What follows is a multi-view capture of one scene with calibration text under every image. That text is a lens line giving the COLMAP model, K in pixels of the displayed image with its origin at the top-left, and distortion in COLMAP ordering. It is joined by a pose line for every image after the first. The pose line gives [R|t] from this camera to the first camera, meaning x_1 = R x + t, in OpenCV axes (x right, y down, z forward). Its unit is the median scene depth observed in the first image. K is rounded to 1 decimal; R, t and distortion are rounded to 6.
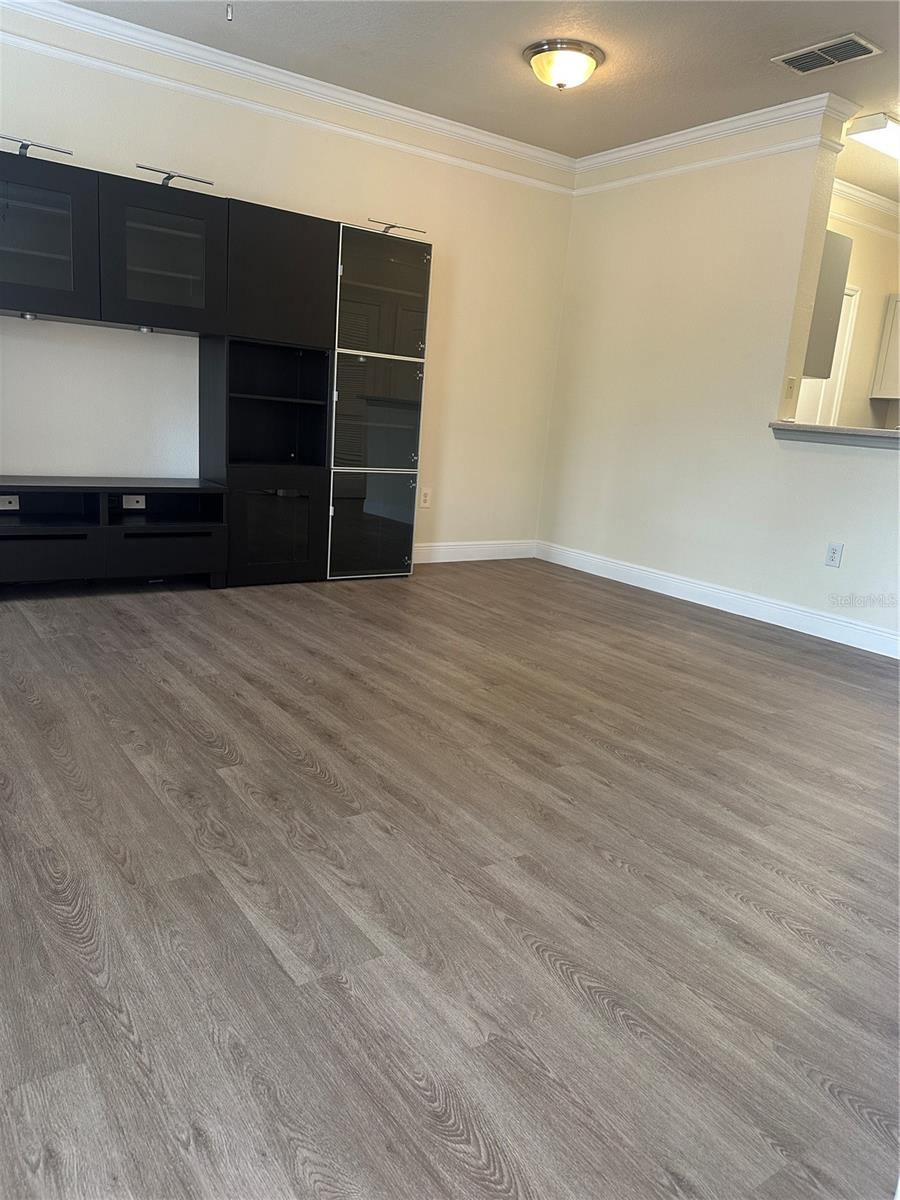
lens RADIAL K [[838.8, 0, 451.6], [0, 838.8, 601.3], [0, 0, 1]] dist [0.056840, -0.058520]
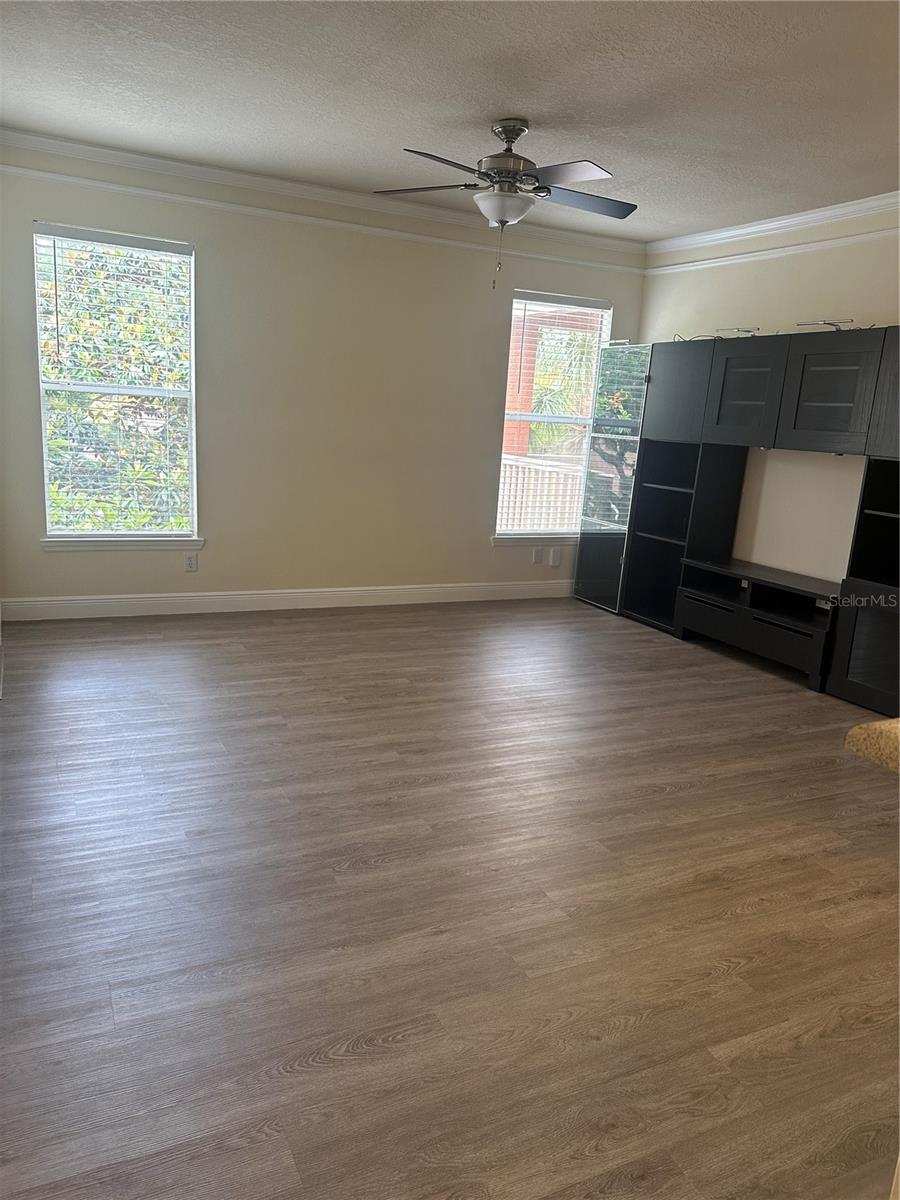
lens RADIAL K [[838.8, 0, 447.8], [0, 838.8, 601.0], [0, 0, 1]] dist [0.056840, -0.058520]
pose [[-0.162467, 0.126540, -0.978566, 1.272019], [-0.293047, 0.940807, 0.170310, -0.260392], [0.942193, 0.314436, -0.115768, 1.043810]]
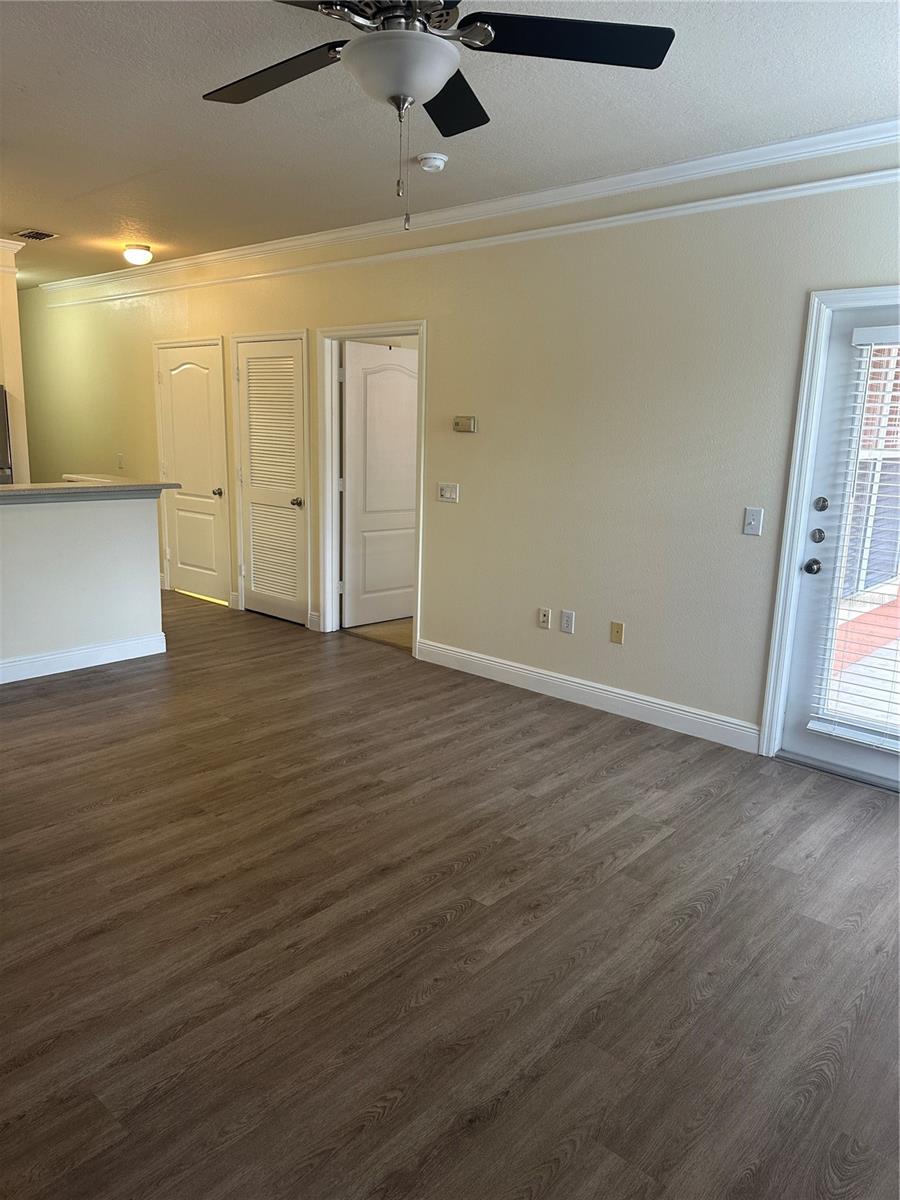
lens RADIAL K [[838.8, 0, 451.2], [0, 838.8, 596.5], [0, 0, 1]] dist [0.056840, -0.058520]
pose [[-0.218488, -0.278618, 0.935219, -1.011266], [0.178077, 0.930897, 0.318933, -0.465435], [-0.959454, 0.236225, -0.153774, 0.934960]]
